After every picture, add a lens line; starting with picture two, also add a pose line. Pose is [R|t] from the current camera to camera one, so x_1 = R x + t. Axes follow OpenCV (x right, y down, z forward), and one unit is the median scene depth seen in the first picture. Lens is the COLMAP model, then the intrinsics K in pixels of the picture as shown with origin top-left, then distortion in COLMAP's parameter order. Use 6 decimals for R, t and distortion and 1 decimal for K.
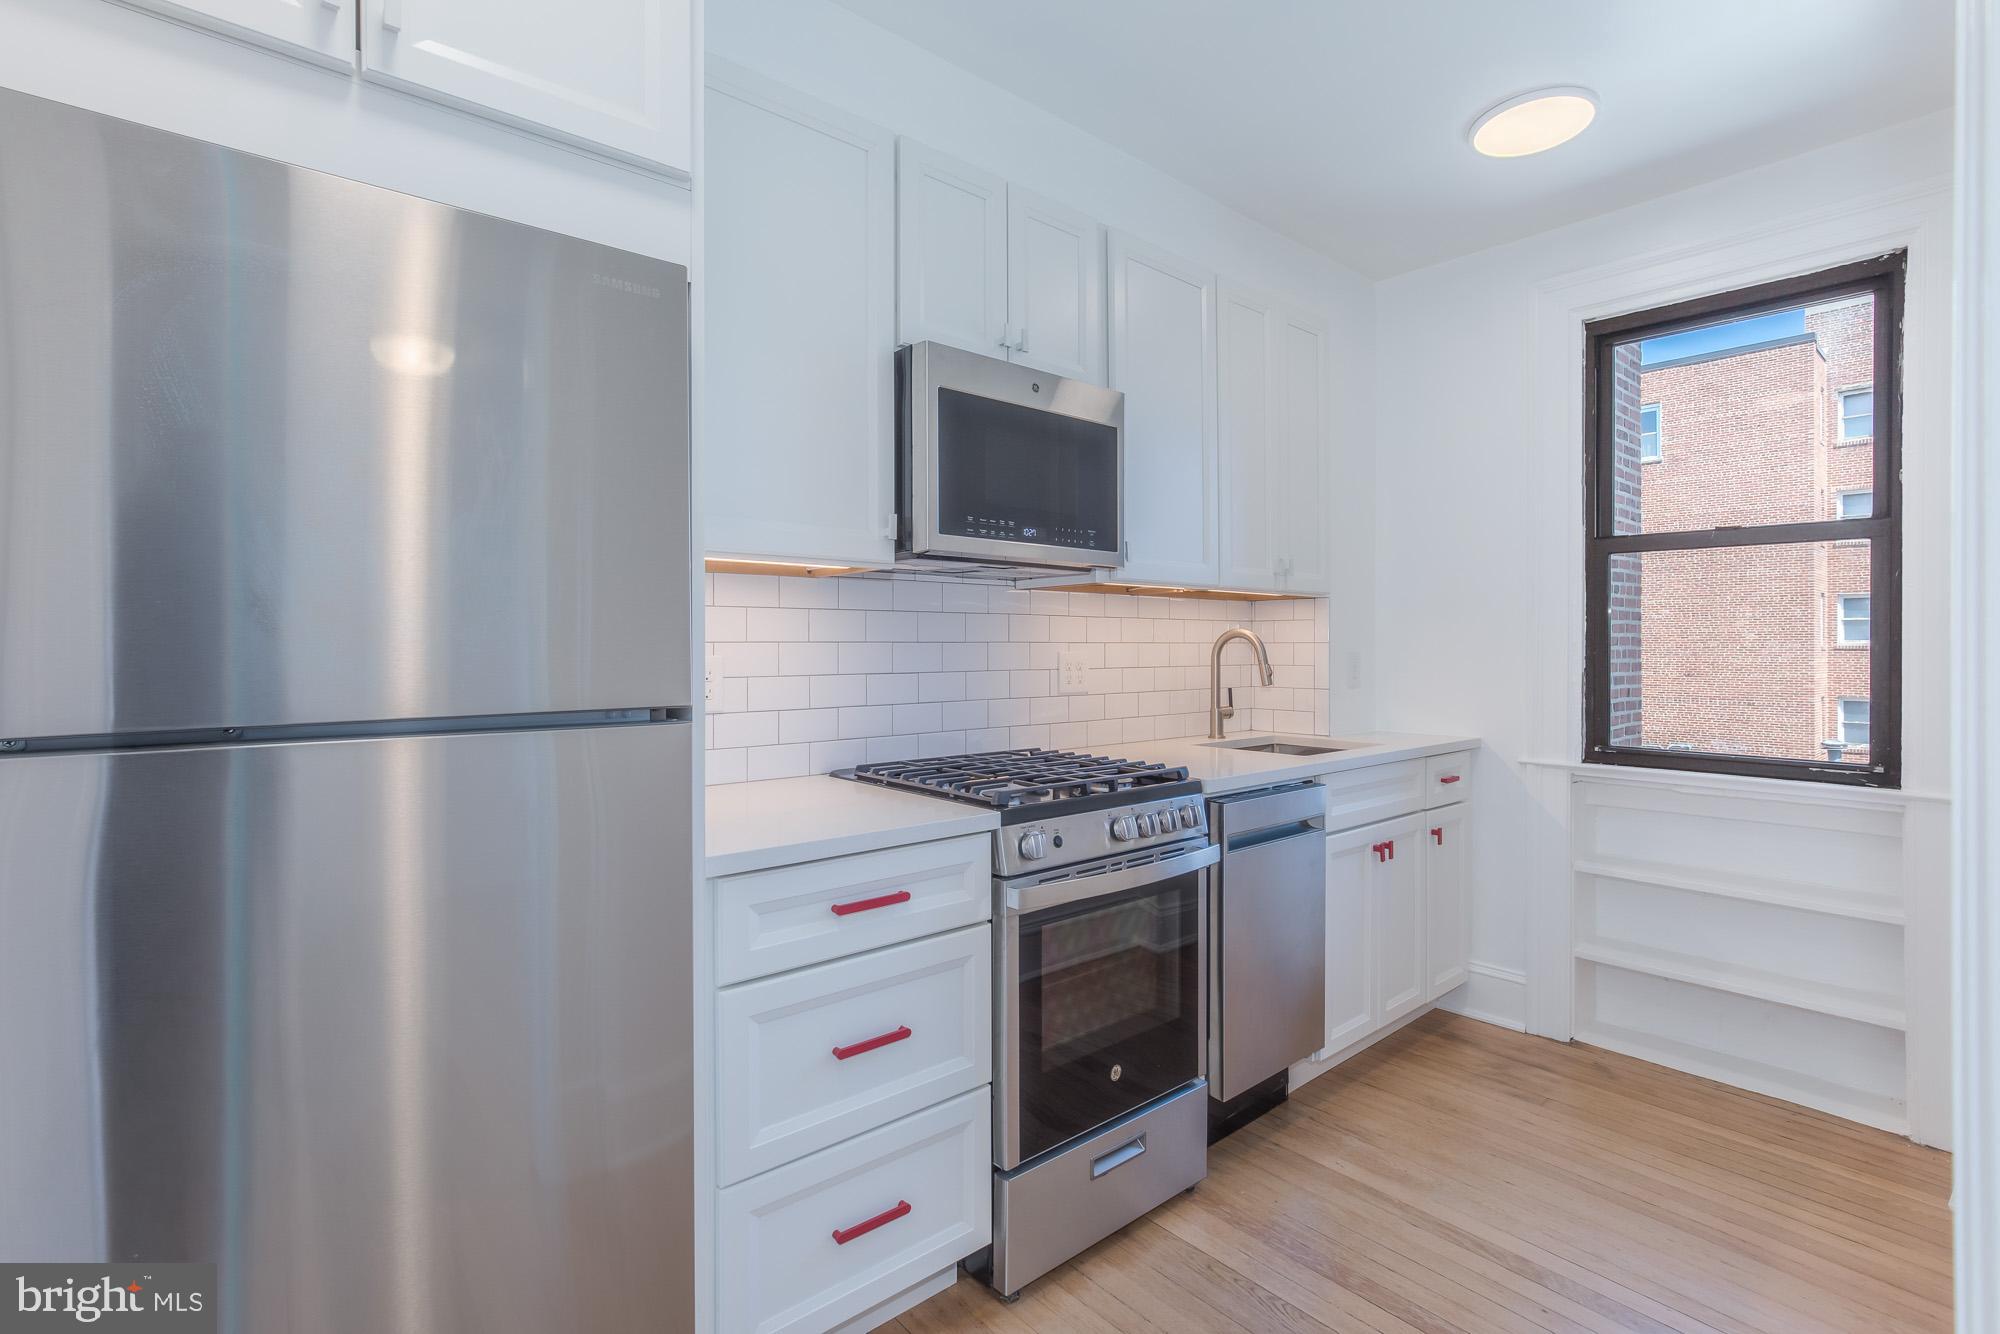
lens RADIAL K [[895.0, 0, 996.4], [0, 895.0, 647.1], [0, 0, 1]] dist [-0.000573, 0.001282]
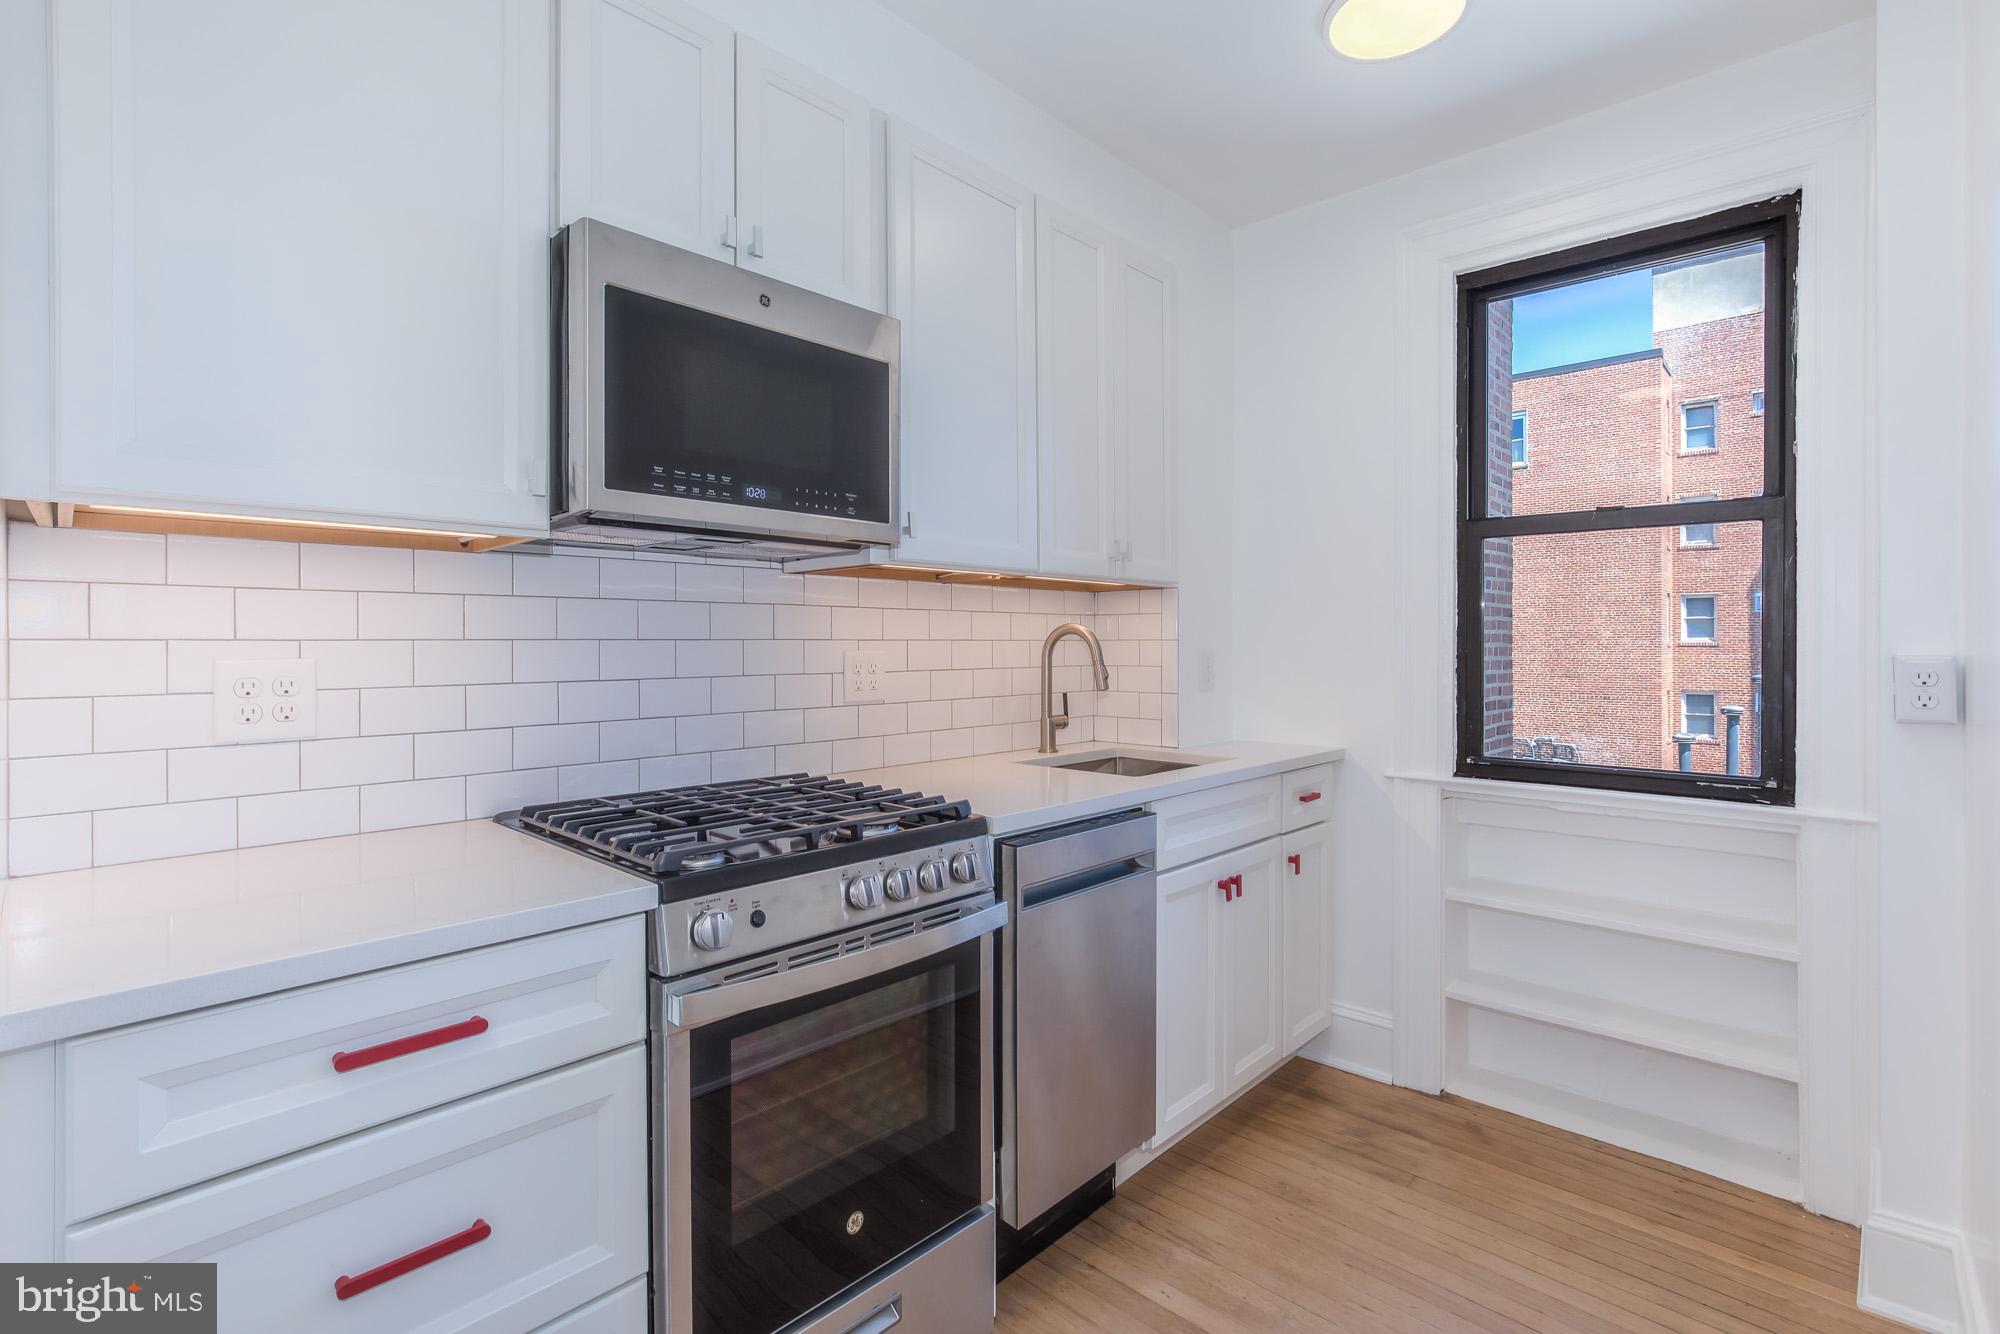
lens RADIAL K [[906.7, 0, 987.6], [0, 906.7, 646.6], [0, 0, 1]] dist [-0.000024, -0.000951]
pose [[0.994794, -0.001490, 0.101893, 0.122586], [0.001294, 0.999997, 0.001985, -0.000579], [-0.101896, -0.001843, 0.994793, 0.181225]]
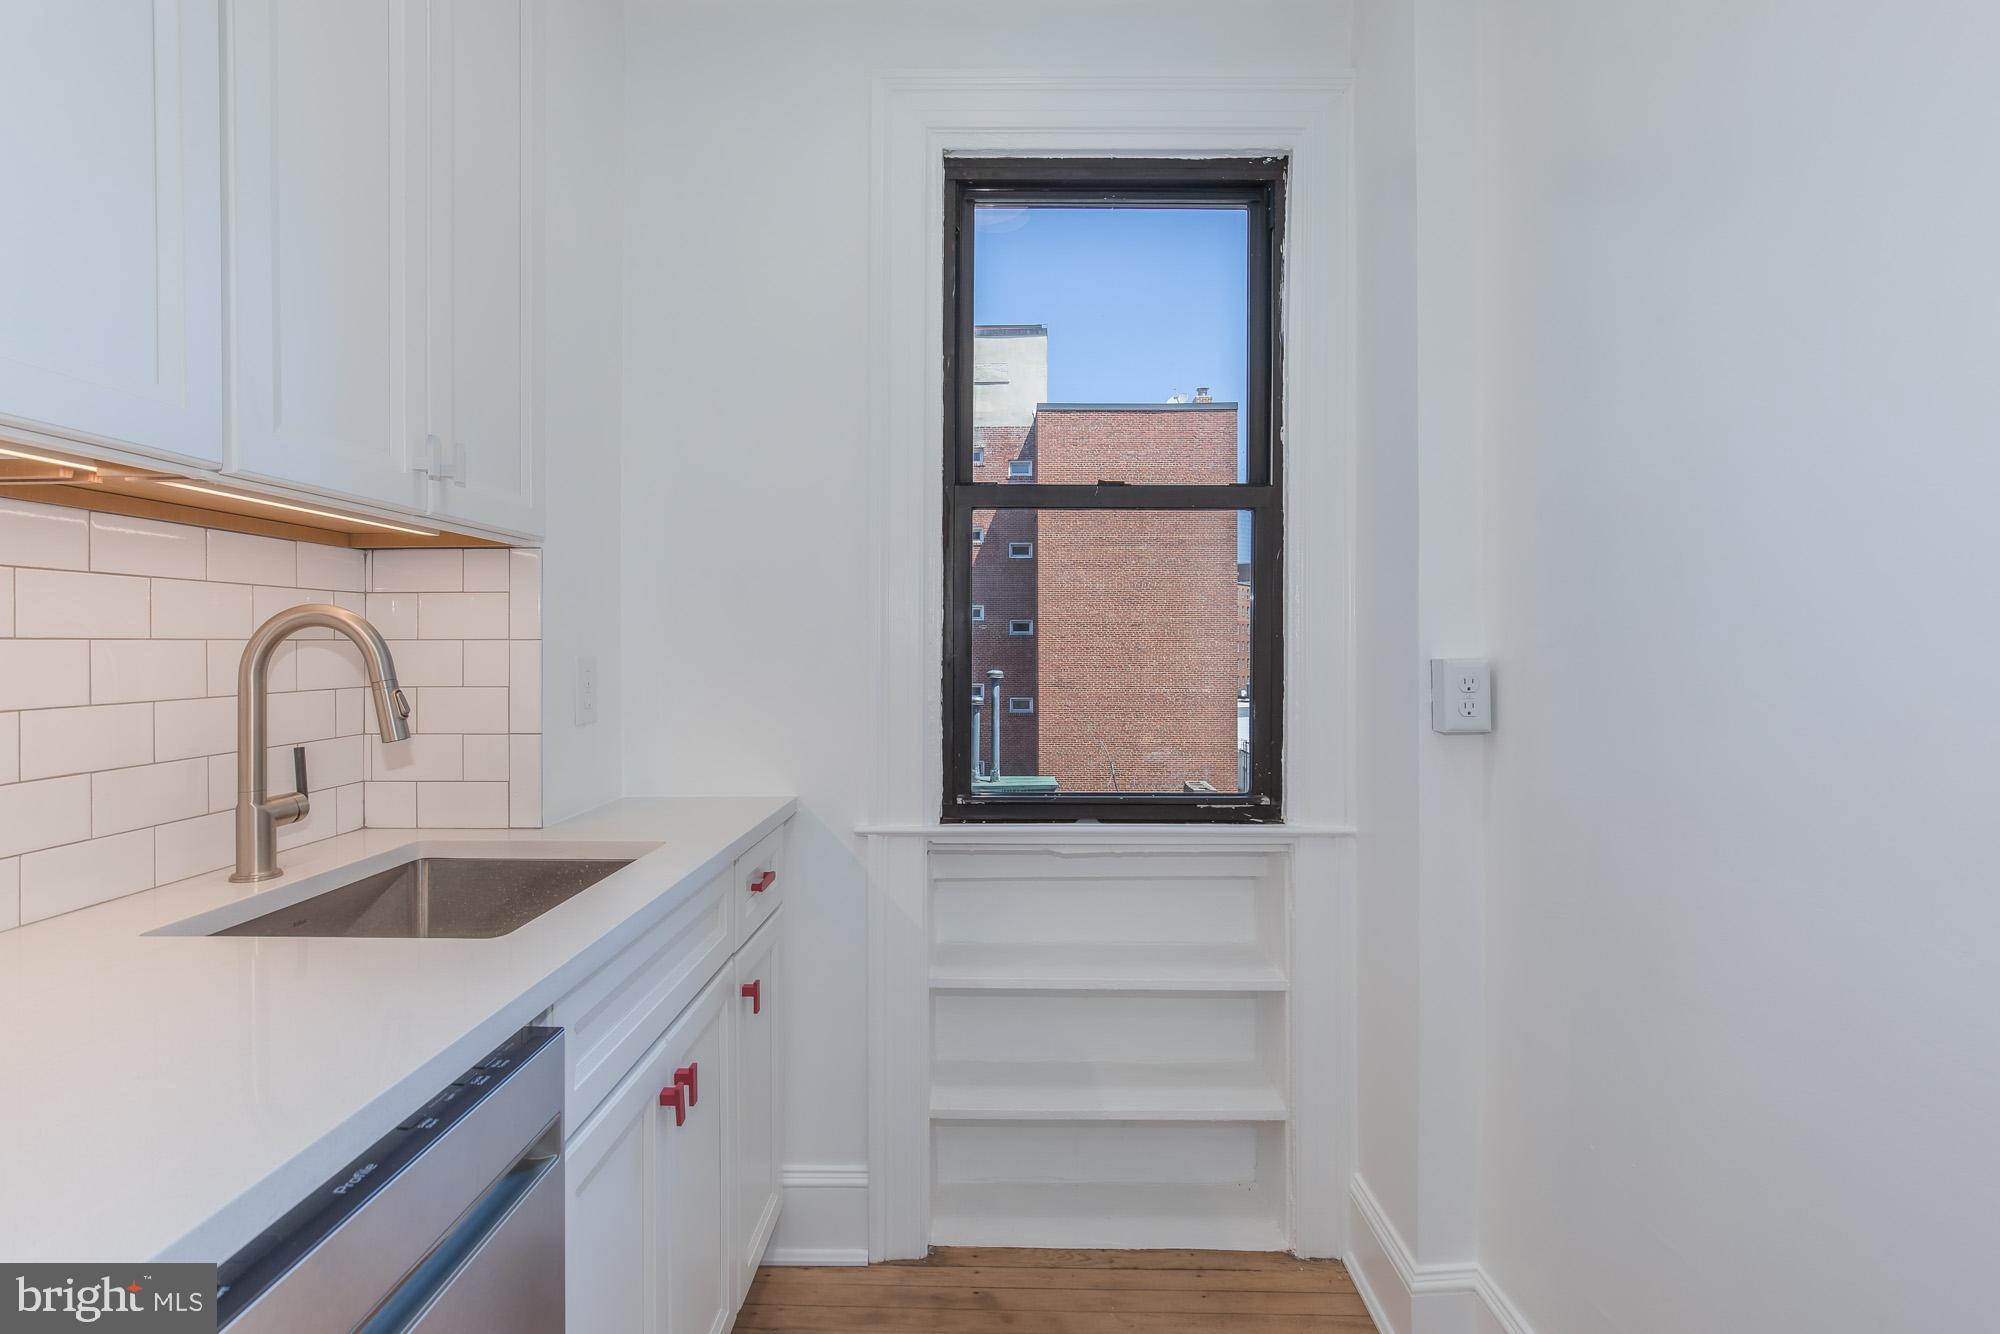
lens RADIAL K [[924.0, 0, 982.8], [0, 924.0, 644.3], [0, 0, 1]] dist [-0.011810, 0.000735]
pose [[0.668428, -0.000535, 0.743777, 0.191367], [0.001321, 0.999999, -0.000468, -0.002070], [-0.743776, 0.001295, 0.668428, 0.585328]]
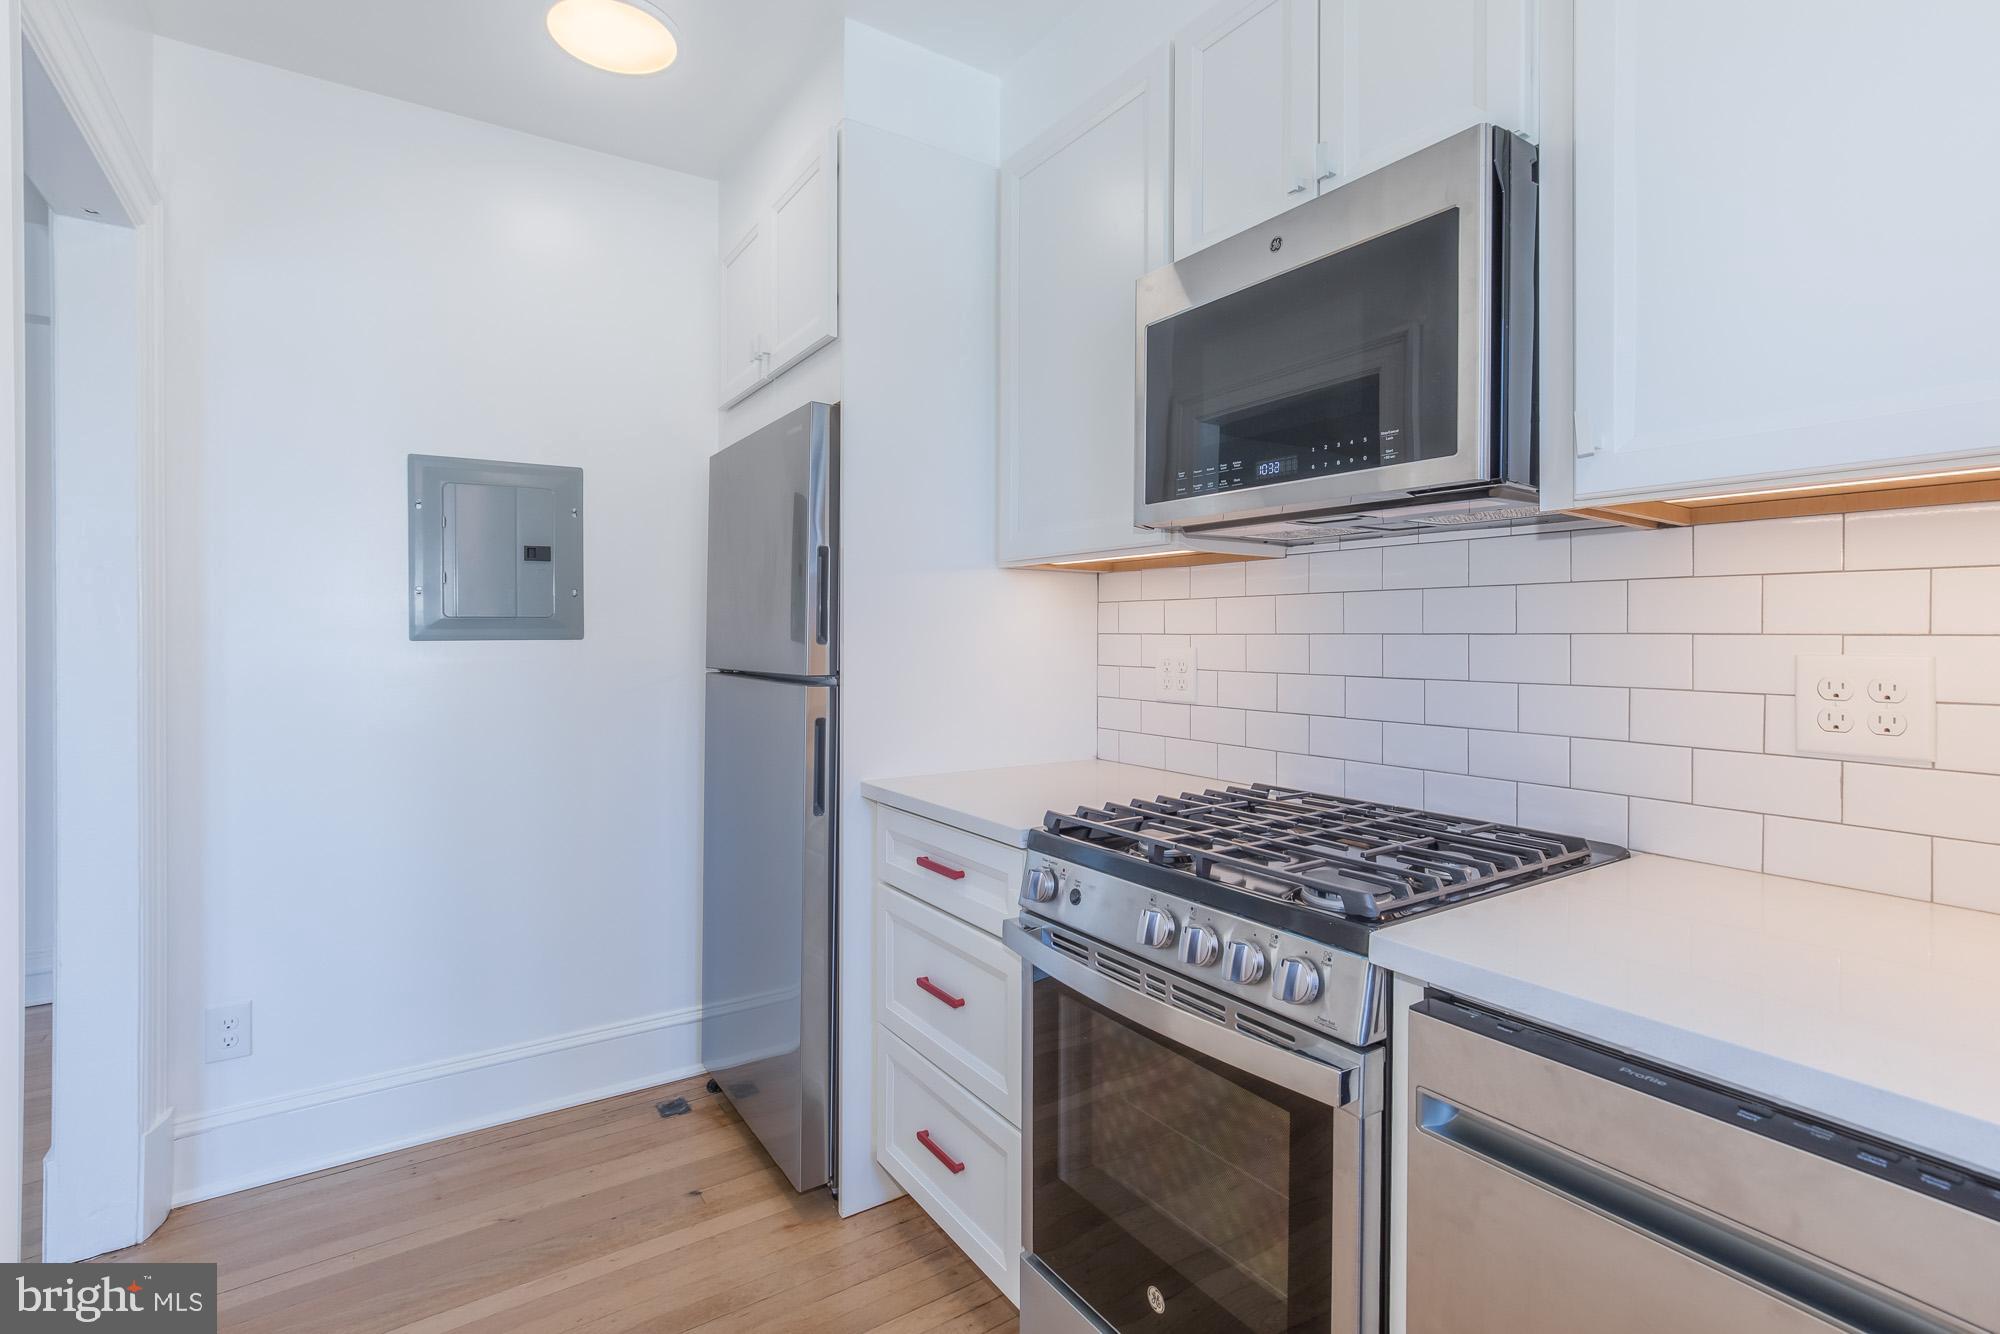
lens RADIAL K [[944.8, 0, 982.6], [0, 944.8, 634.8], [0, 0, 1]] dist [-0.001183, 0.000793]
pose [[-0.113771, 0.002234, -0.993504, 0.606314], [-0.000658, 0.999997, 0.002324, -0.005585], [0.993507, 0.000918, -0.113769, 0.699066]]
